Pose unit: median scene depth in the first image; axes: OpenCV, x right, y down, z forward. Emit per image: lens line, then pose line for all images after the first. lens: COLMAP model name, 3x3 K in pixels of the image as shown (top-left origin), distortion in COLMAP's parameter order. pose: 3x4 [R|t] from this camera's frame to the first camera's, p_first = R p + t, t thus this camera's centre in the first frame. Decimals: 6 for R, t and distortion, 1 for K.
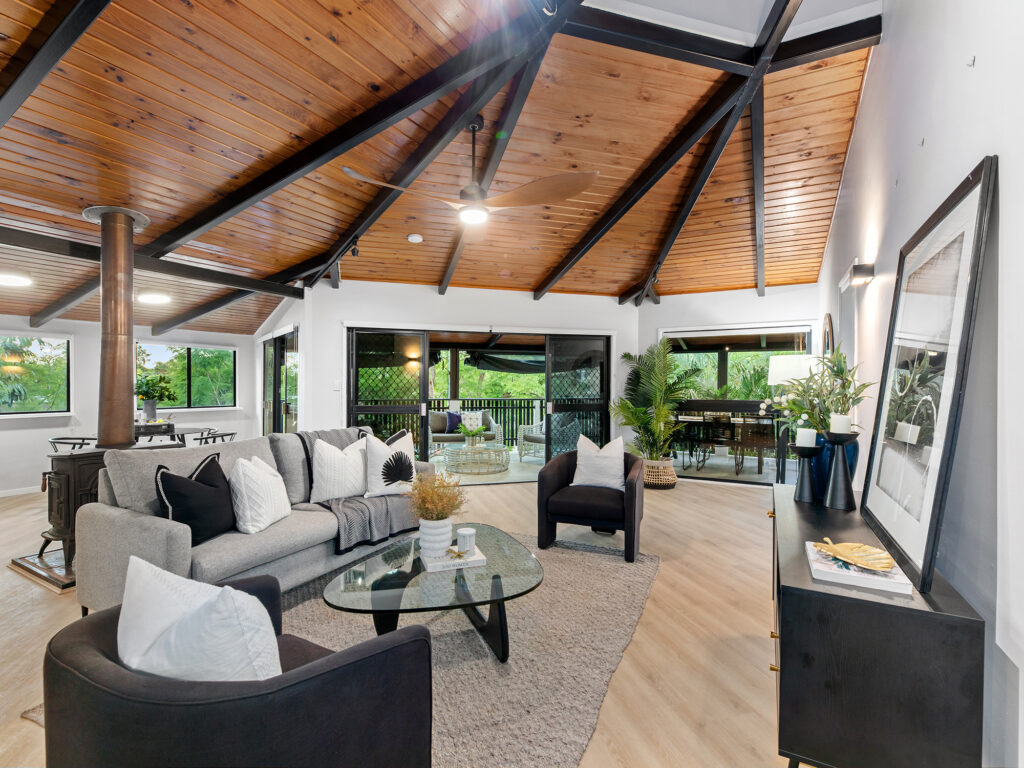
lens RADIAL K [[485.0, 0, 512.0], [0, 485.0, 384.0], [0, 0, 1]] dist [-0.002531, -0.000120]
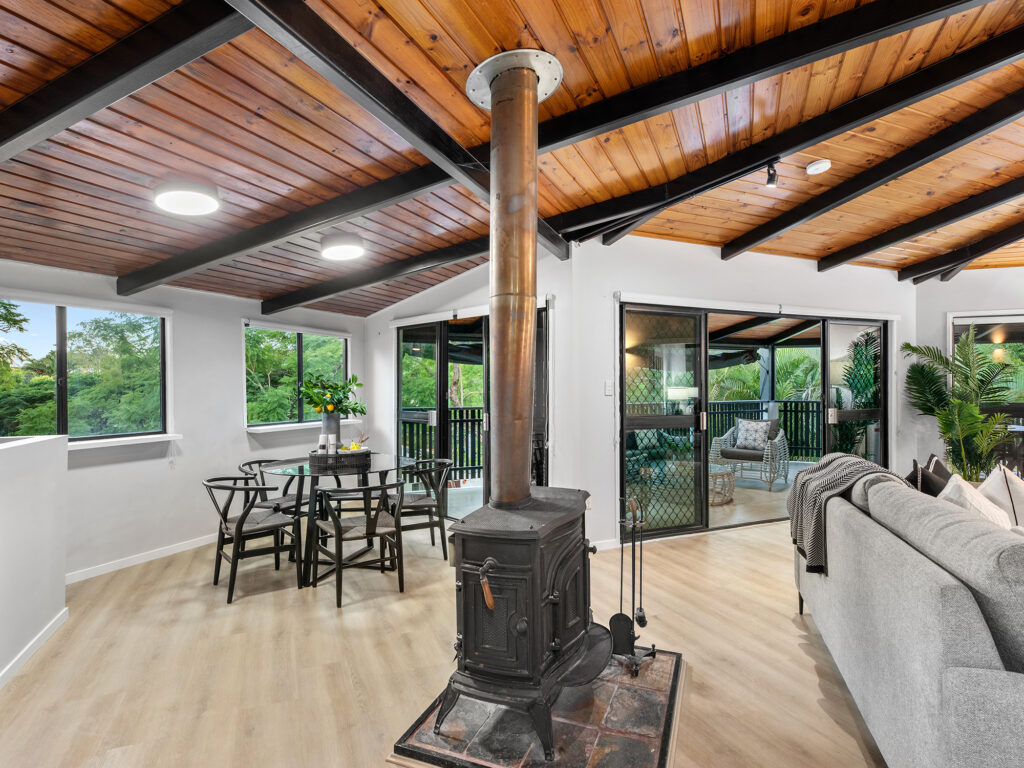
lens RADIAL K [[535.6, 0, 512.0], [0, 535.6, 384.0], [0, 0, 1]] dist [-0.002884, -0.000451]
pose [[0.991351, -0.005777, 0.131110, -0.528107], [0.007166, 0.999923, -0.010130, 0.004313], [-0.131041, 0.010982, 0.991316, 0.251668]]
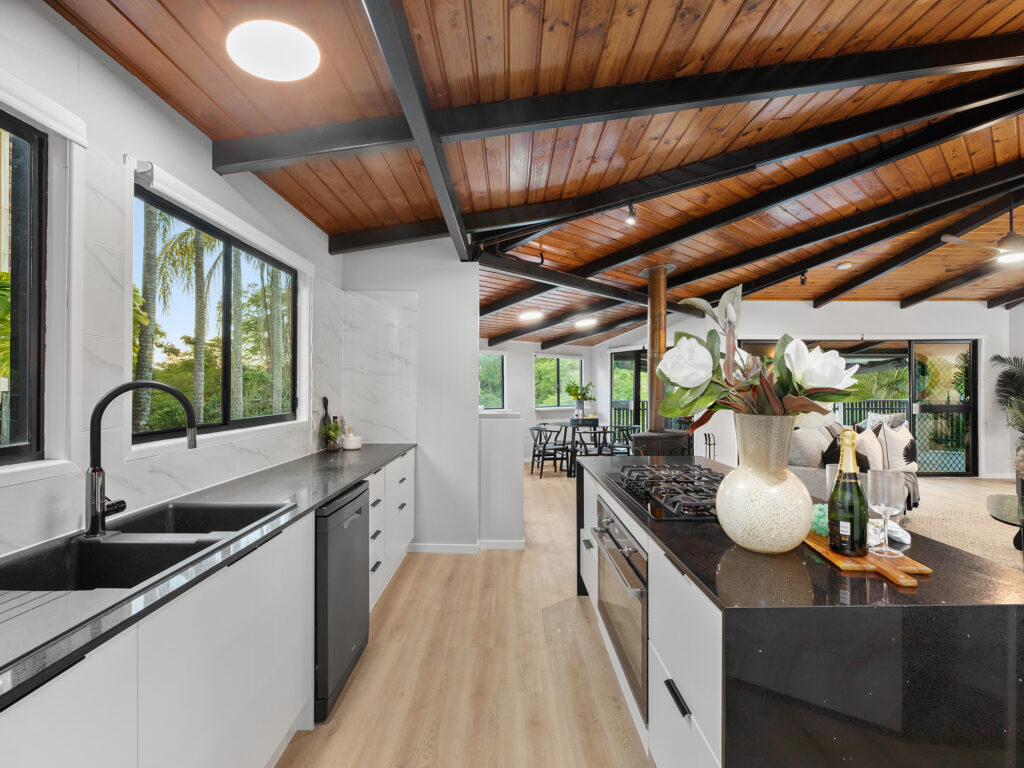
lens RADIAL K [[503.4, 0, 510.8], [0, 503.4, 386.0], [0, 0, 1]] dist [0.001386, -0.001484]
pose [[0.962407, -0.004450, -0.271575, -0.484483], [0.002922, 0.999978, -0.006030, 0.003040], [0.271596, 0.005010, 0.962398, -0.309347]]
